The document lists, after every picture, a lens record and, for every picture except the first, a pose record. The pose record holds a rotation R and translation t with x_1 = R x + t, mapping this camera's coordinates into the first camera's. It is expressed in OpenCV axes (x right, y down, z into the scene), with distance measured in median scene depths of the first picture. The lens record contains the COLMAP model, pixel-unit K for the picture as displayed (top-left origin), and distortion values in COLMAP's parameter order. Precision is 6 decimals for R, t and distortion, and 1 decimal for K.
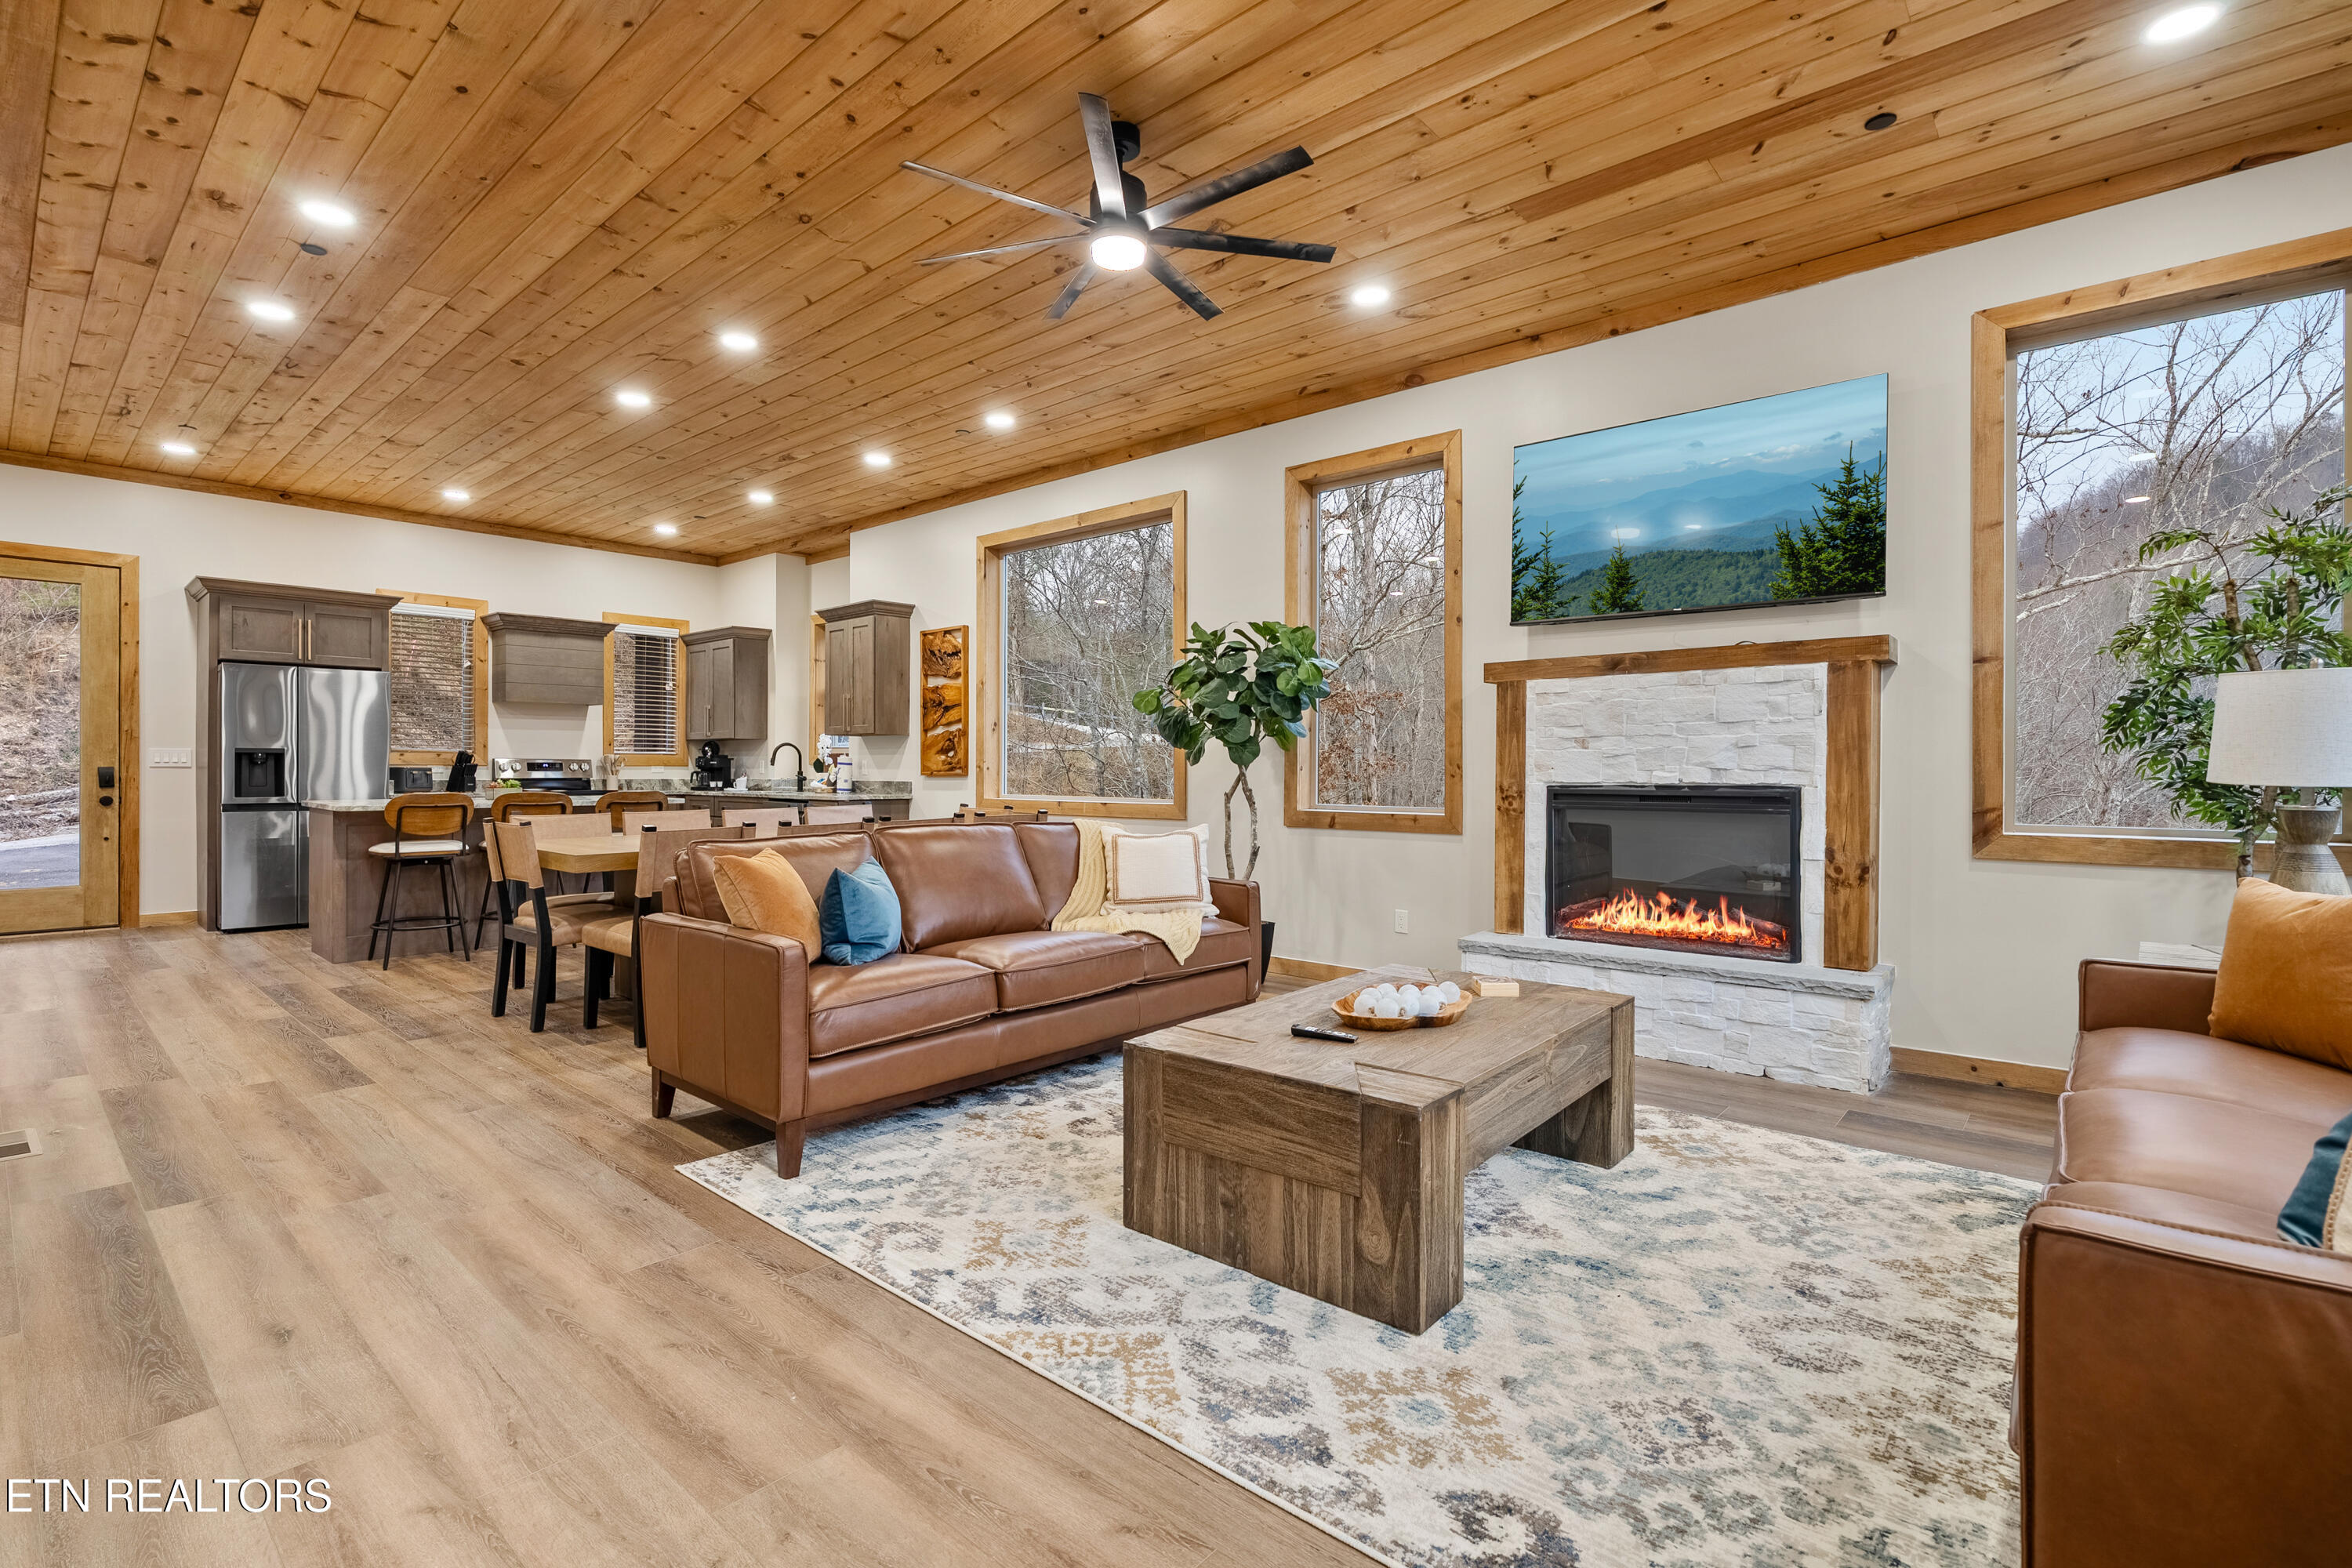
lens RADIAL K [[1068.5, 0, 1179.1], [0, 1068.5, 772.1], [0, 0, 1]] dist [-0.008542, 0.002626]
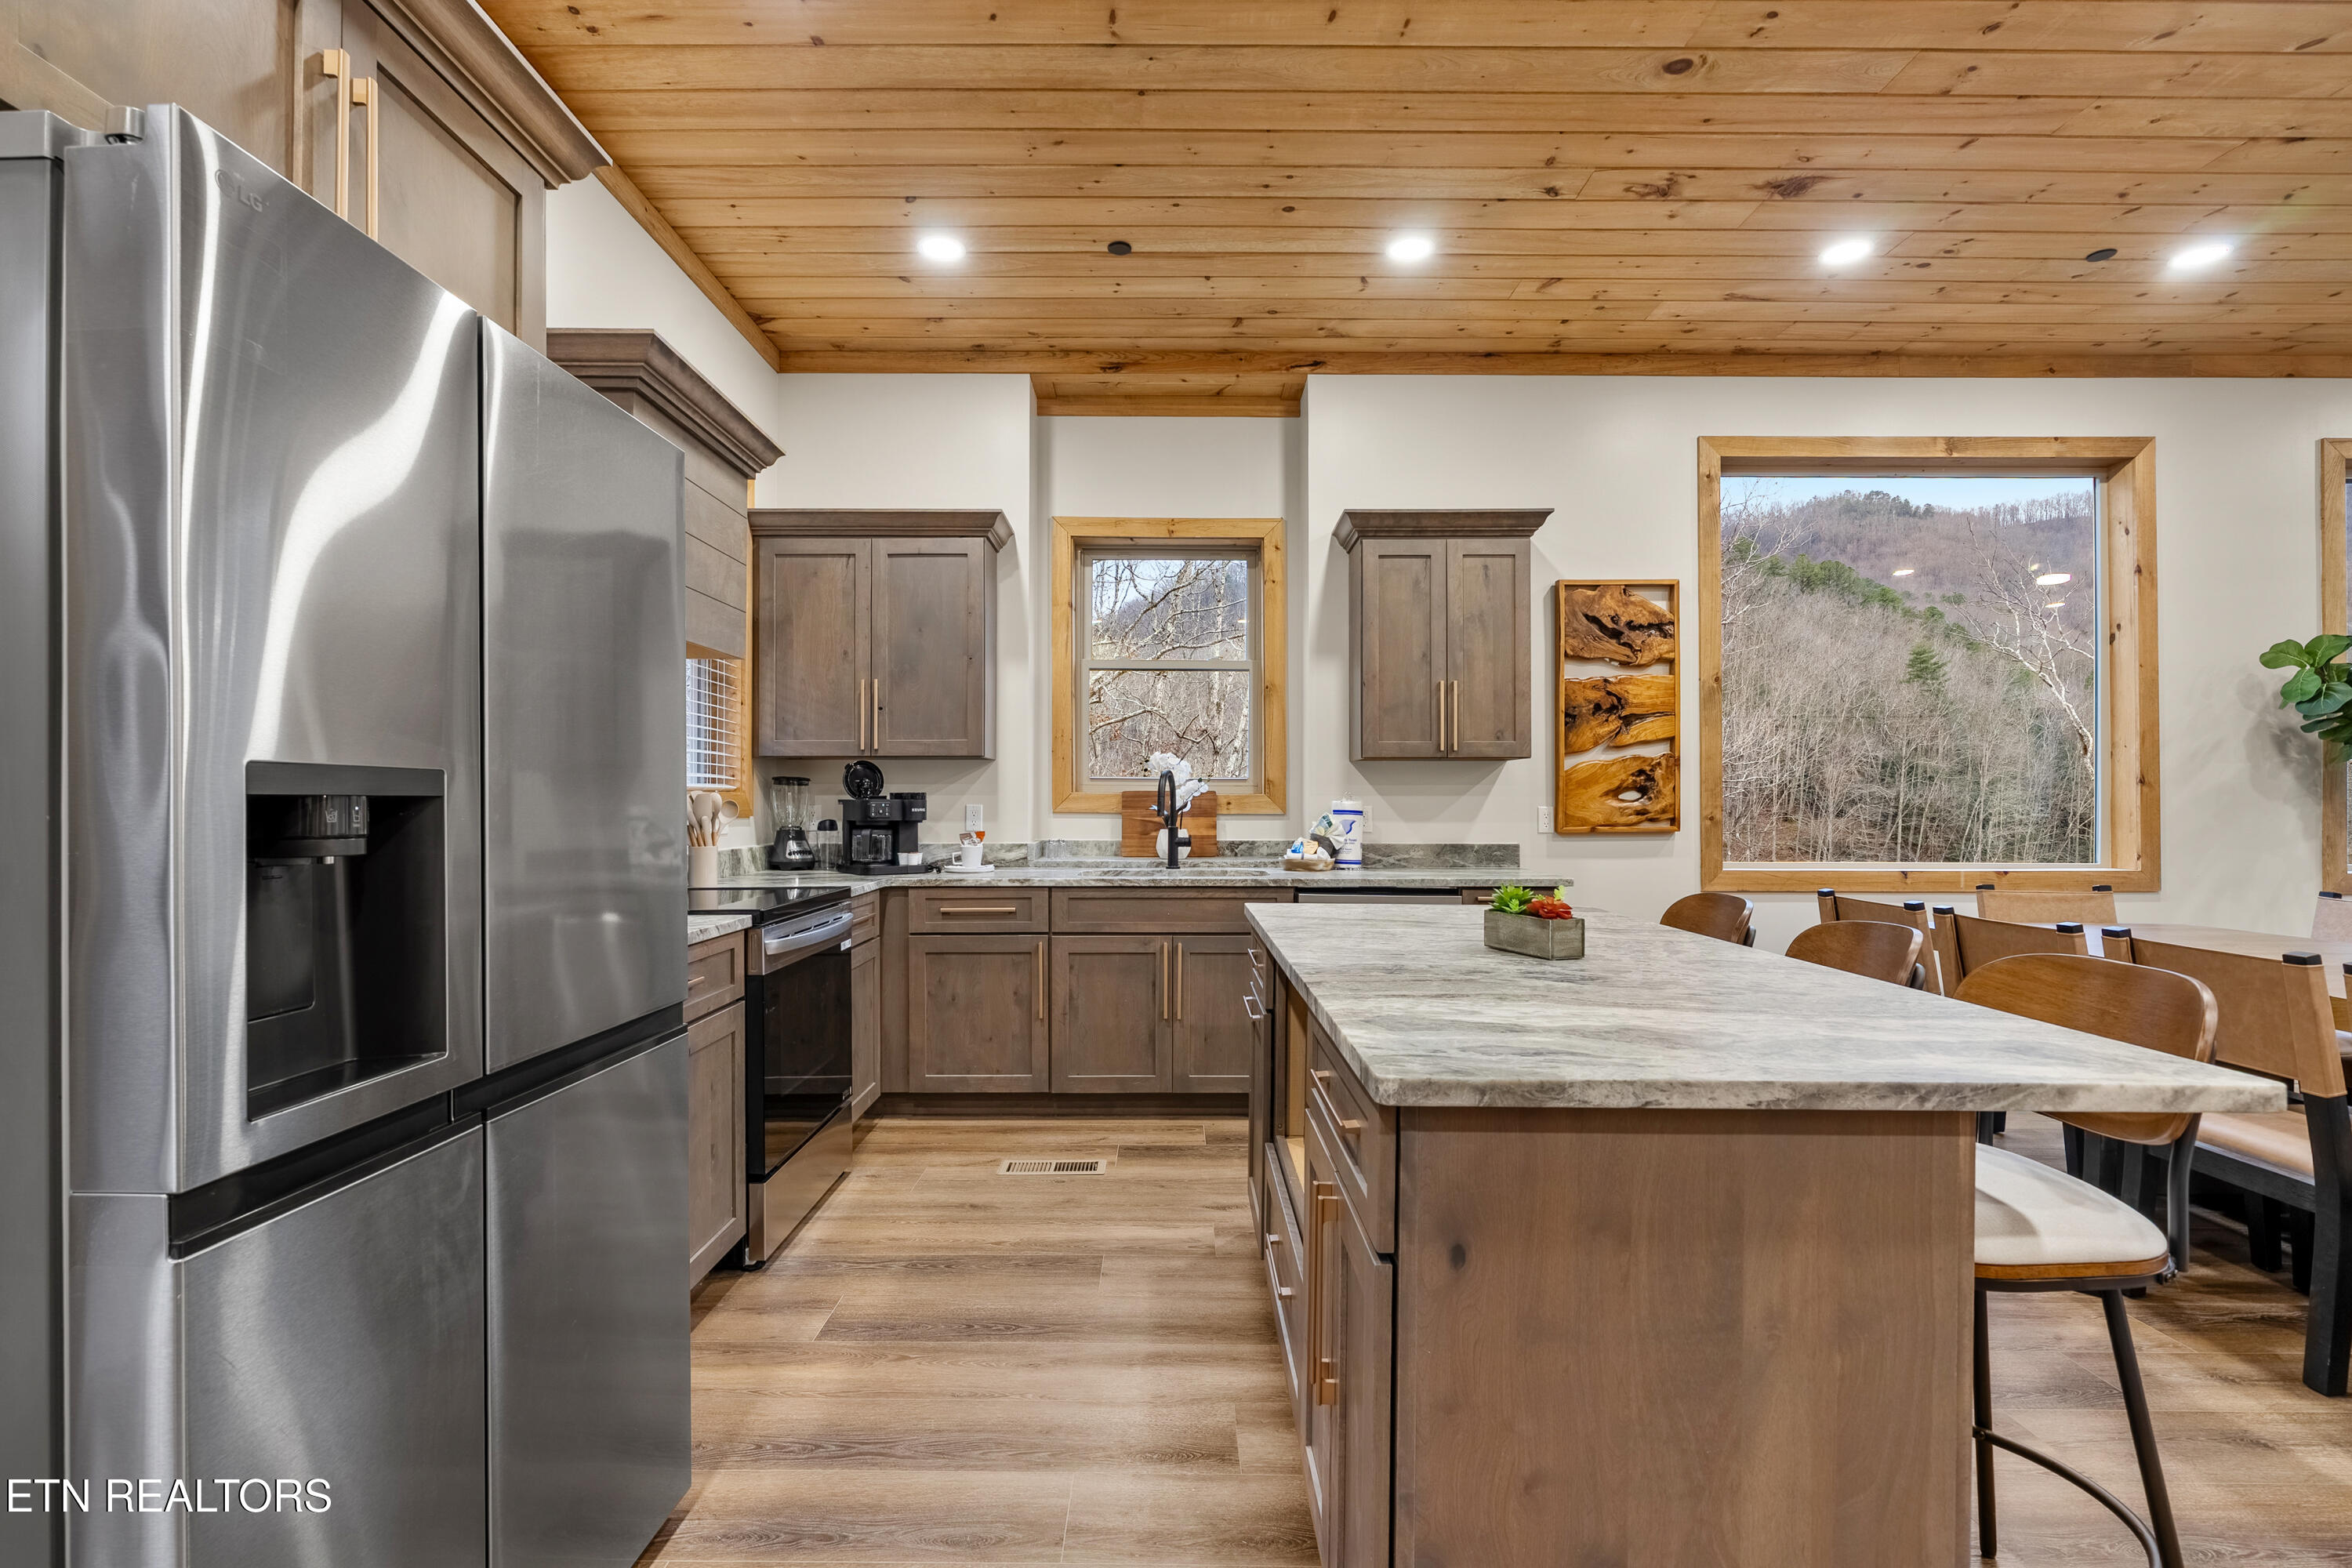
lens RADIAL K [[1068.5, 0, 1176.5], [0, 1068.5, 796.3], [0, 0, 1]] dist [-0.008542, 0.002626]
pose [[0.753655, 0.000914, 0.657270, -1.557213], [0.002334, 0.999989, -0.004067, -0.030473], [-0.657267, 0.004599, 0.753644, 1.438964]]
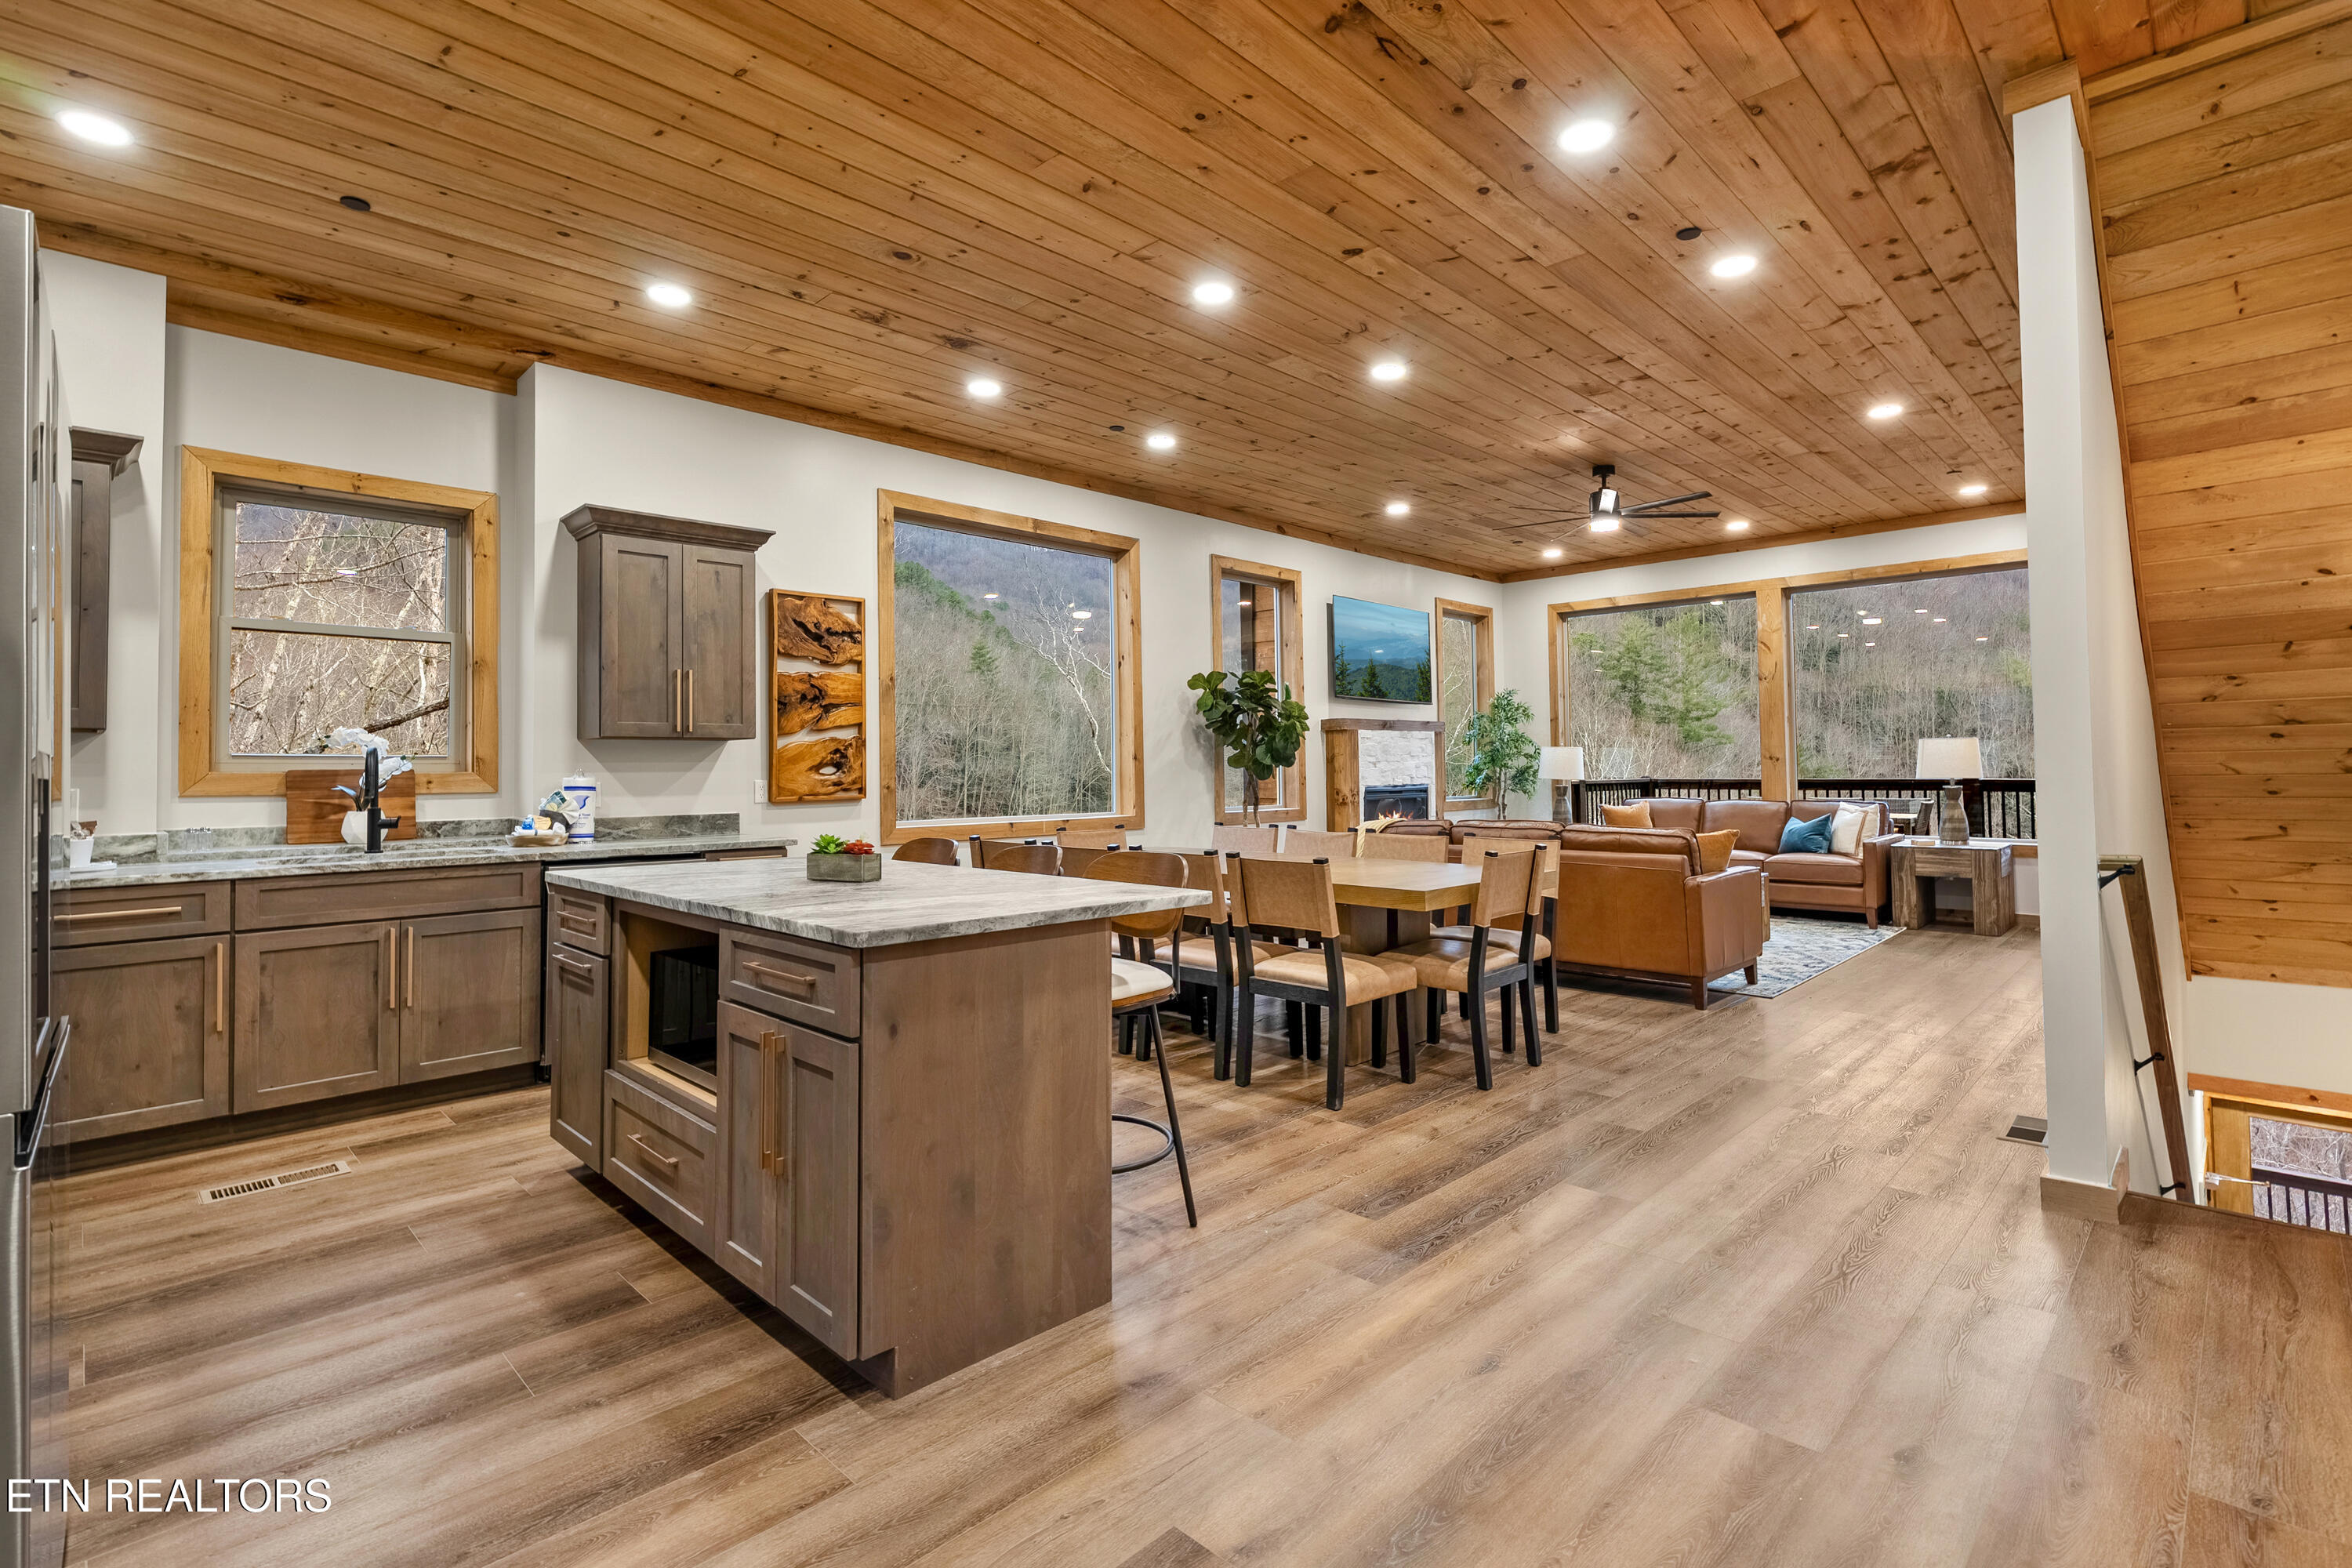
lens RADIAL K [[1068.5, 0, 1166.8], [0, 1068.5, 738.5], [0, 0, 1]] dist [-0.008542, 0.002626]
pose [[0.070960, 0.026353, 0.997131, -1.810575], [0.014577, 0.999517, -0.027453, -0.030999], [-0.997373, 0.016484, 0.070542, 1.438184]]
